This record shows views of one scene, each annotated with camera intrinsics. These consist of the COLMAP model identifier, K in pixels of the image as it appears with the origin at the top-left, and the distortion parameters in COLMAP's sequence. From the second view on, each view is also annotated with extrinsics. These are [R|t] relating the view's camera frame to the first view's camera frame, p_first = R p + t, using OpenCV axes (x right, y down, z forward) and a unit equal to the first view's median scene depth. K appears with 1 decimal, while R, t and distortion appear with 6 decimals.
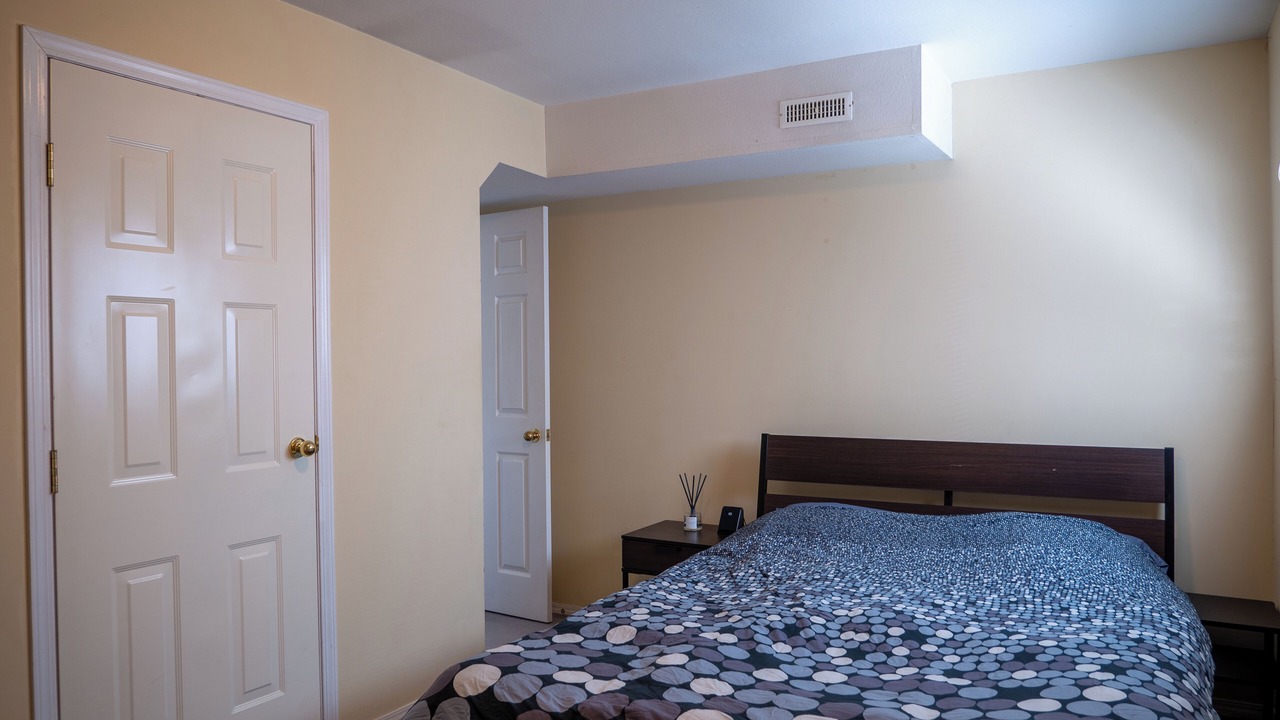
lens RADIAL K [[992.5, 0, 642.1], [0, 992.5, 363.6], [0, 0, 1]] dist [-0.027728, 0.011667]
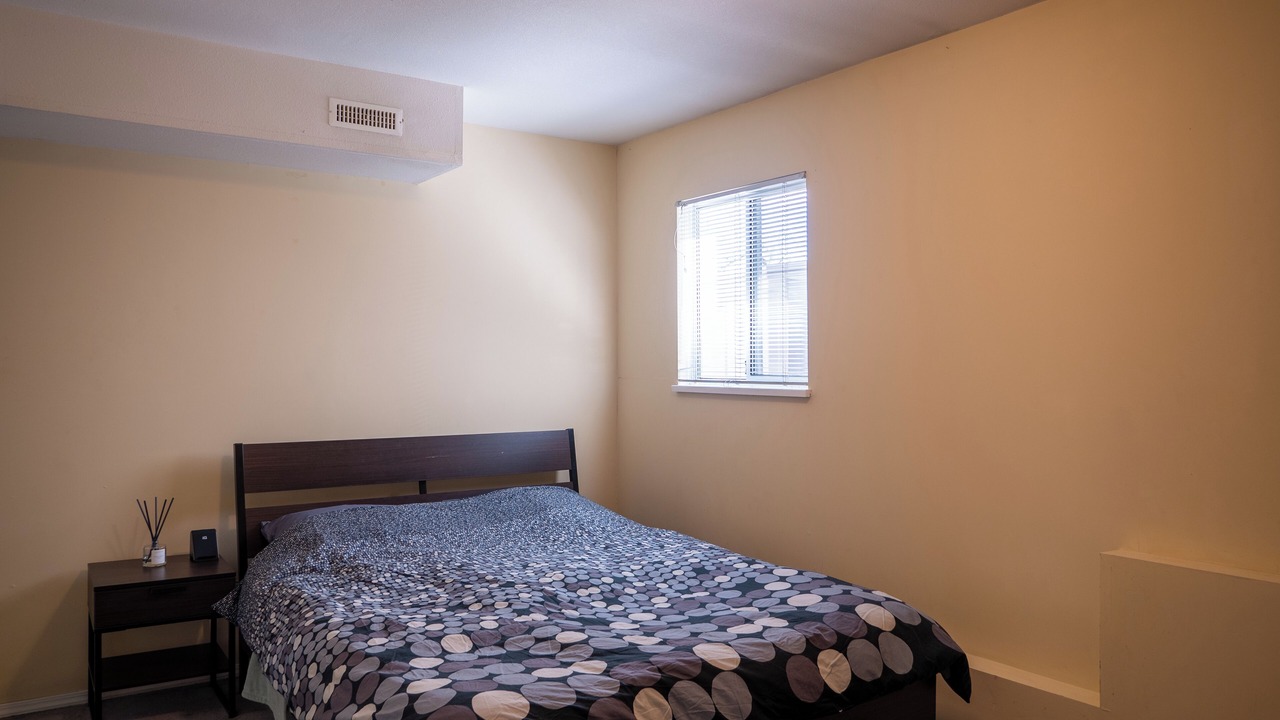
lens RADIAL K [[1005.0, 0, 640.0], [0, 1005.0, 360.0], [0, 0, 1]] dist [-0.067736, 0.002085]
pose [[0.364106, 0.009623, 0.931308, -0.714751], [0.001017, 0.999942, -0.010729, 0.004987], [-0.931357, 0.004853, 0.364075, 0.390764]]
